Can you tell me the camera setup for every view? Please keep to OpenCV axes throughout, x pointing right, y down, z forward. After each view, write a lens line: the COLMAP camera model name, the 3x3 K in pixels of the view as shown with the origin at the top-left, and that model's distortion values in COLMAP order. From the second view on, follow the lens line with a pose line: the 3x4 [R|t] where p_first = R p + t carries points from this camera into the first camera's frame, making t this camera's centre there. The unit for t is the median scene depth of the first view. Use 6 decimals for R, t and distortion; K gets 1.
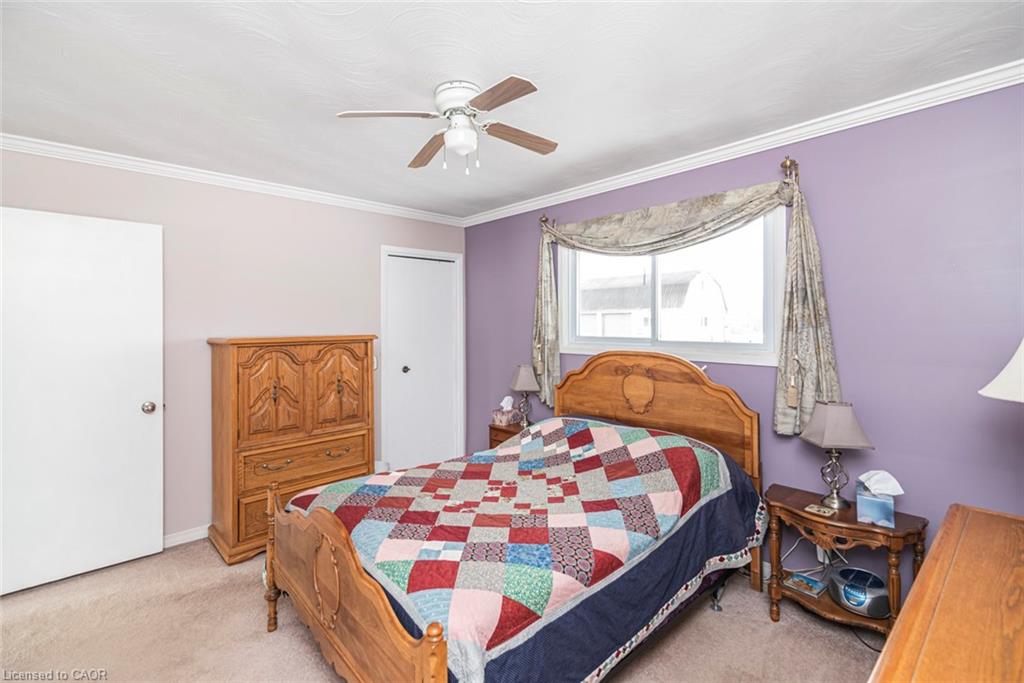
lens RADIAL K [[473.4, 0, 505.1], [0, 473.4, 323.6], [0, 0, 1]] dist [0.016288, -0.000401]
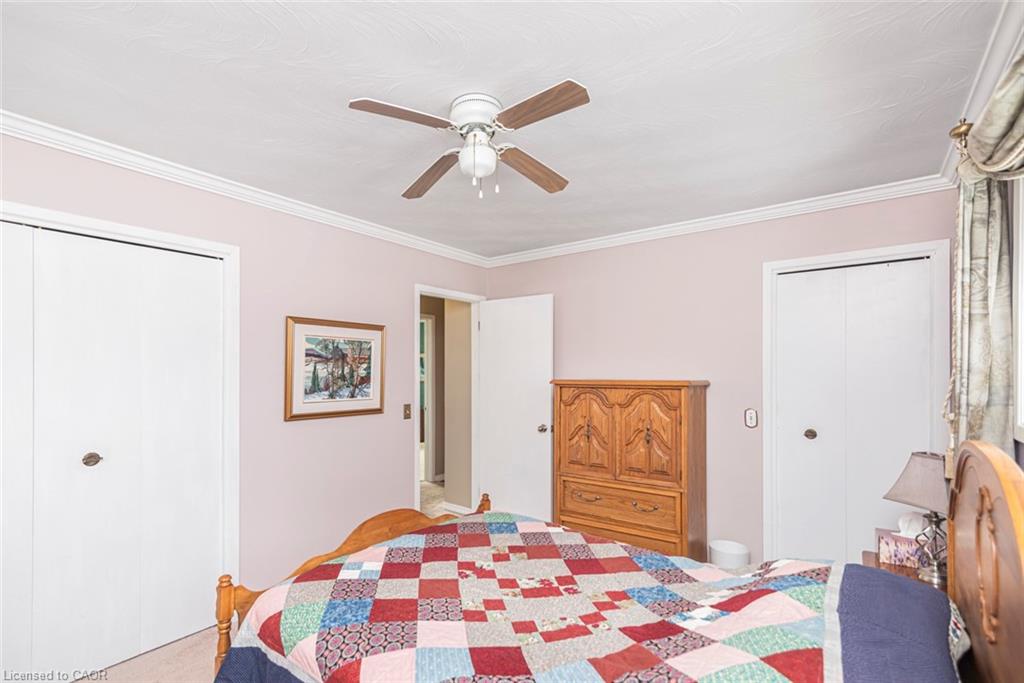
lens RADIAL K [[473.4, 0, 498.4], [0, 473.4, 371.6], [0, 0, 1]] dist [0.016288, -0.000401]
pose [[0.175671, 0.008128, -0.984415, 0.642687], [-0.001546, 0.999967, 0.007981, 0.001857], [0.984448, 0.000120, 0.175677, 0.709676]]
